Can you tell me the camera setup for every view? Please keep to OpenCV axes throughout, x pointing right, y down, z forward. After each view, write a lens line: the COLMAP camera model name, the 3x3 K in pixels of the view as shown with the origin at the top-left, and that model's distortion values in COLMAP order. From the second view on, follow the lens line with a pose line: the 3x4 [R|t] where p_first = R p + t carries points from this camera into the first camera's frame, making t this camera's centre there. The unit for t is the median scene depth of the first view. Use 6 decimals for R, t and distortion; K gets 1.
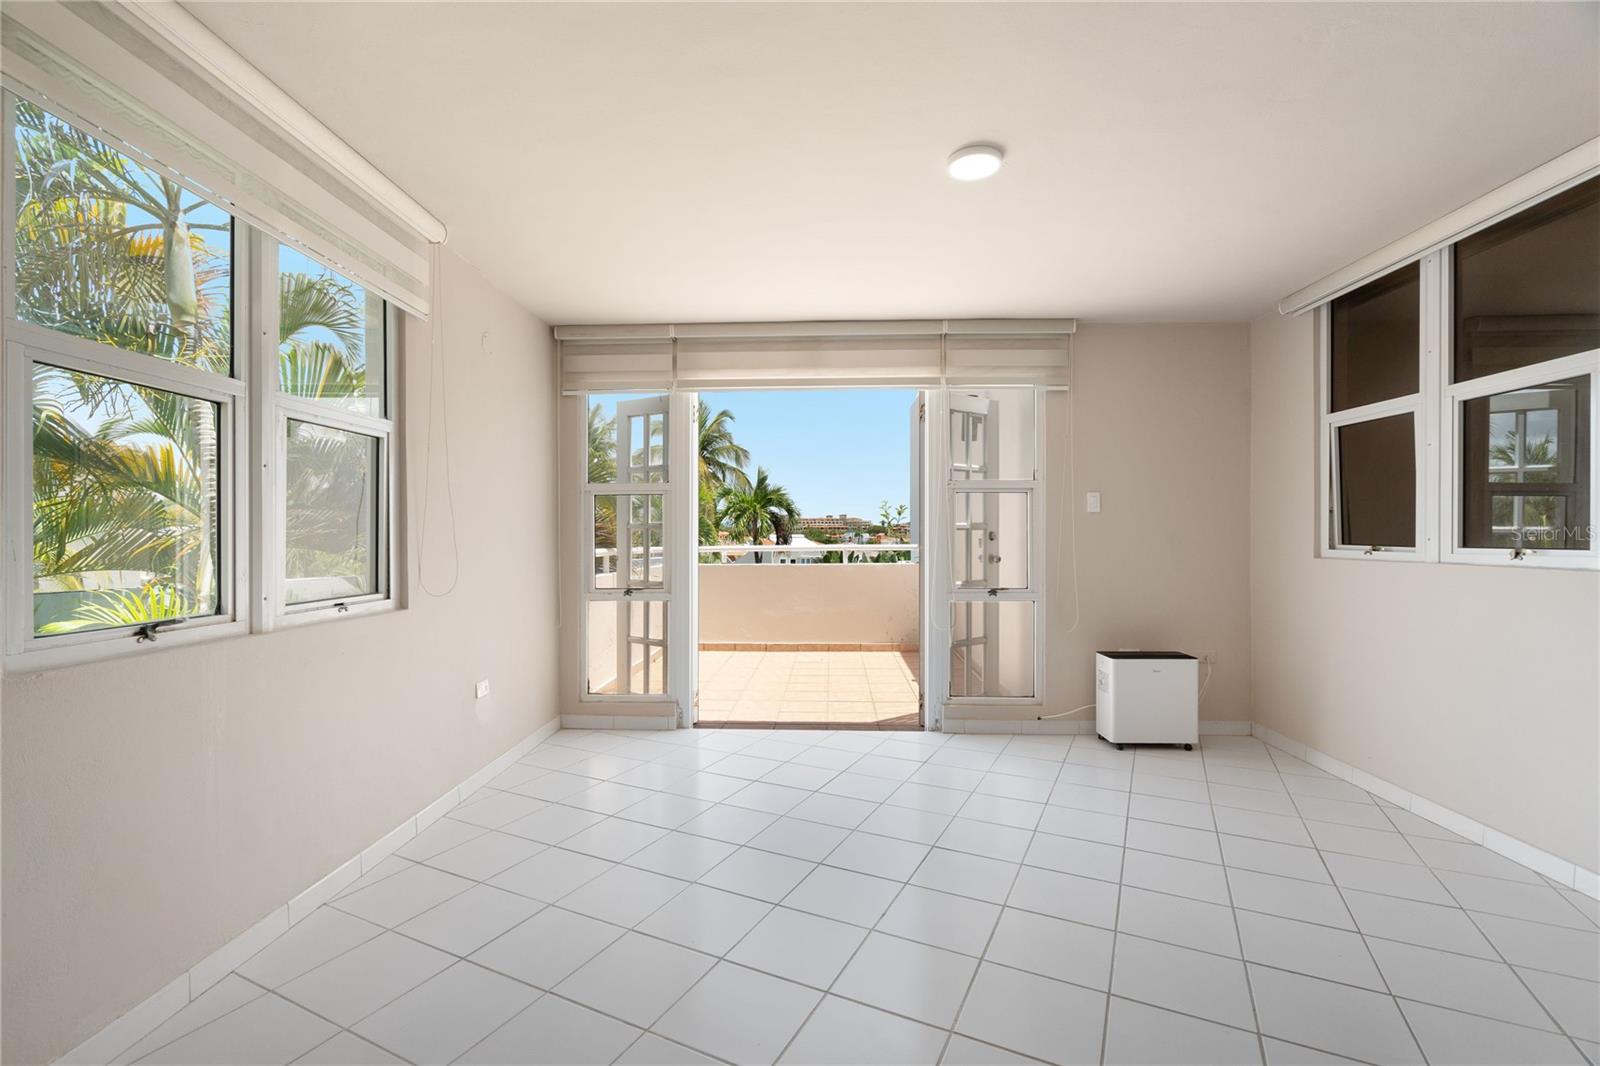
lens RADIAL K [[707.0, 0, 795.3], [0, 707.0, 537.0], [0, 0, 1]] dist [-0.000342, 0.000190]
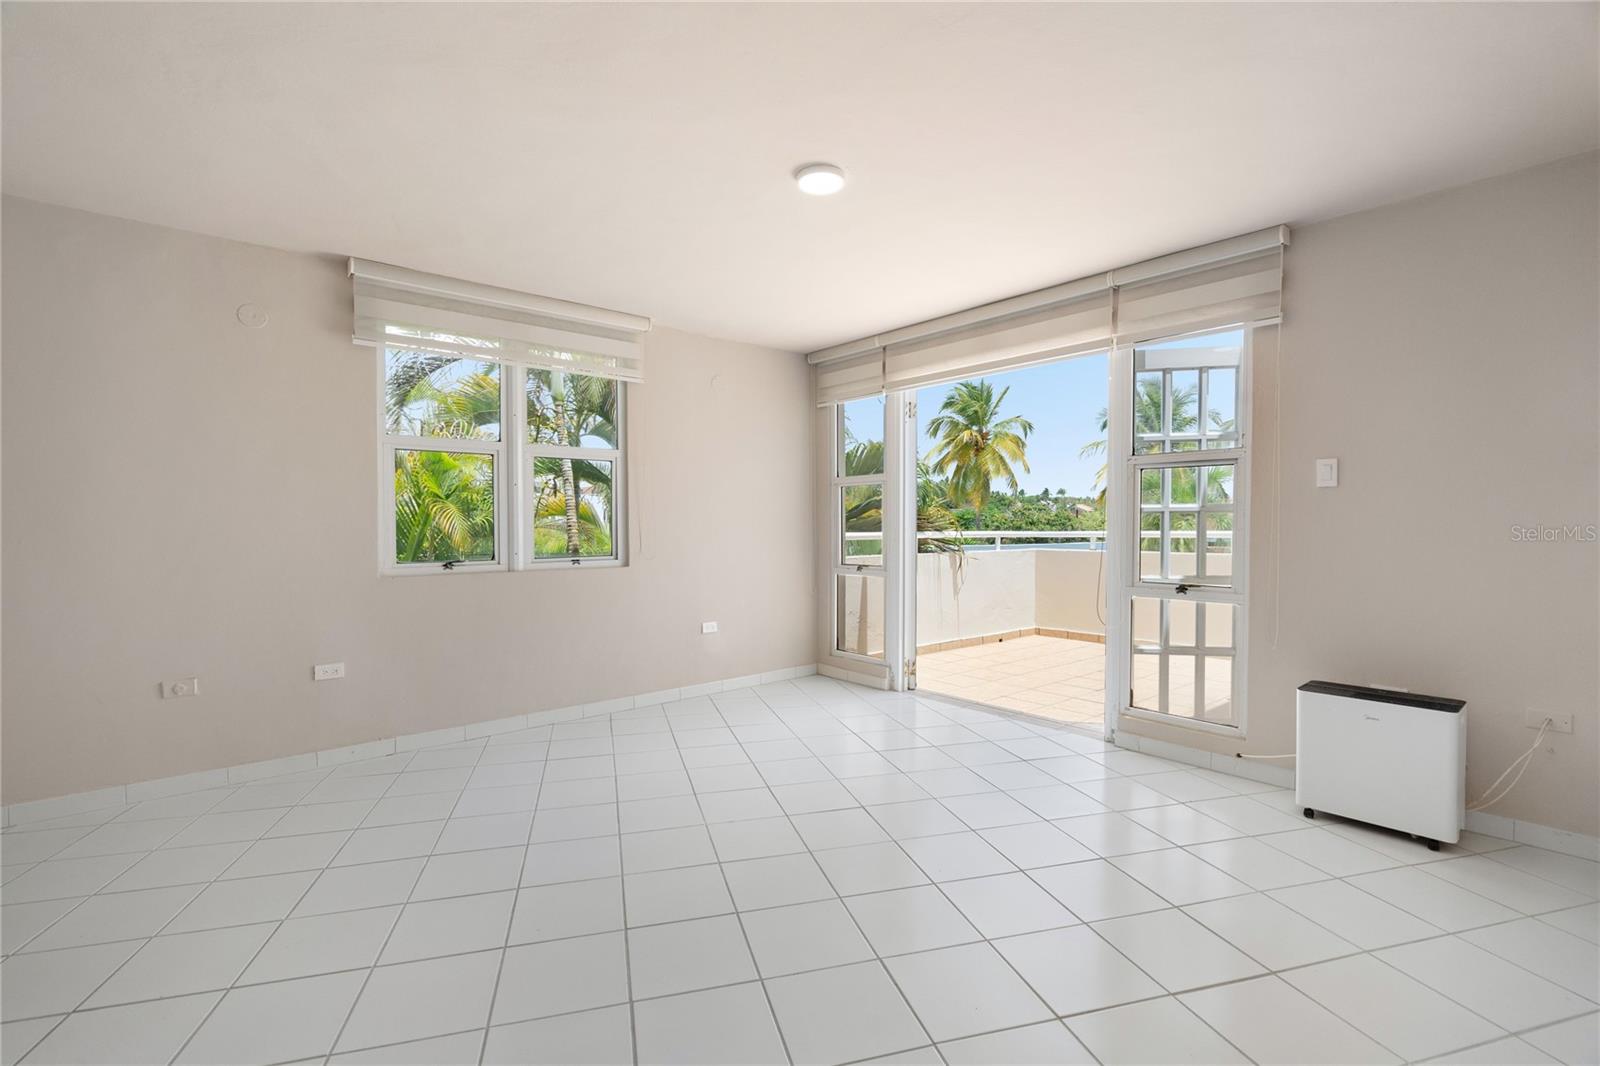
lens RADIAL K [[715.5, 0, 789.2], [0, 715.5, 538.9], [0, 0, 1]] dist [-0.000044, 0.000691]
pose [[0.673712, 0.017647, -0.738783, 0.572050], [0.000565, 0.999702, 0.024395, -0.000794], [0.738993, -0.016853, 0.673502, 0.109273]]
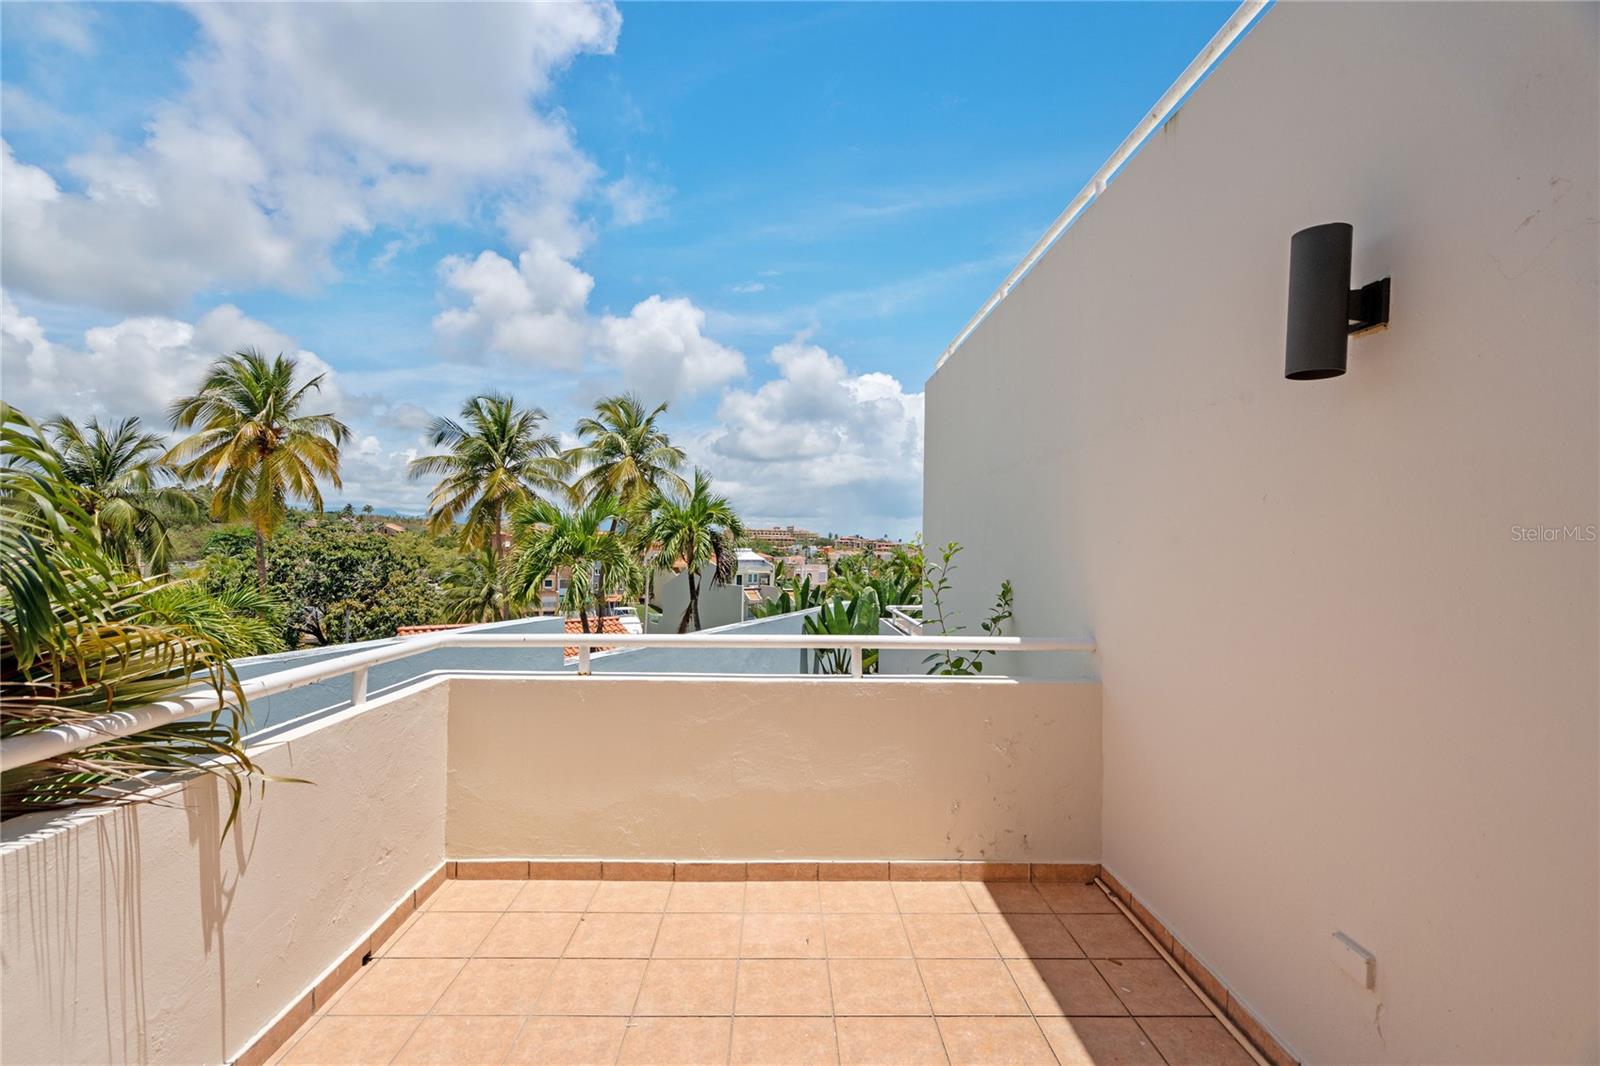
lens RADIAL K [[715.5, 0, 789.2], [0, 715.5, 538.9], [0, 0, 1]] dist [-0.000044, 0.000691]
pose [[0.997642, 0.020656, 0.065458, -0.005598], [-0.019759, 0.999702, -0.014321, -0.074367], [-0.065734, 0.012994, 0.997753, 0.947958]]
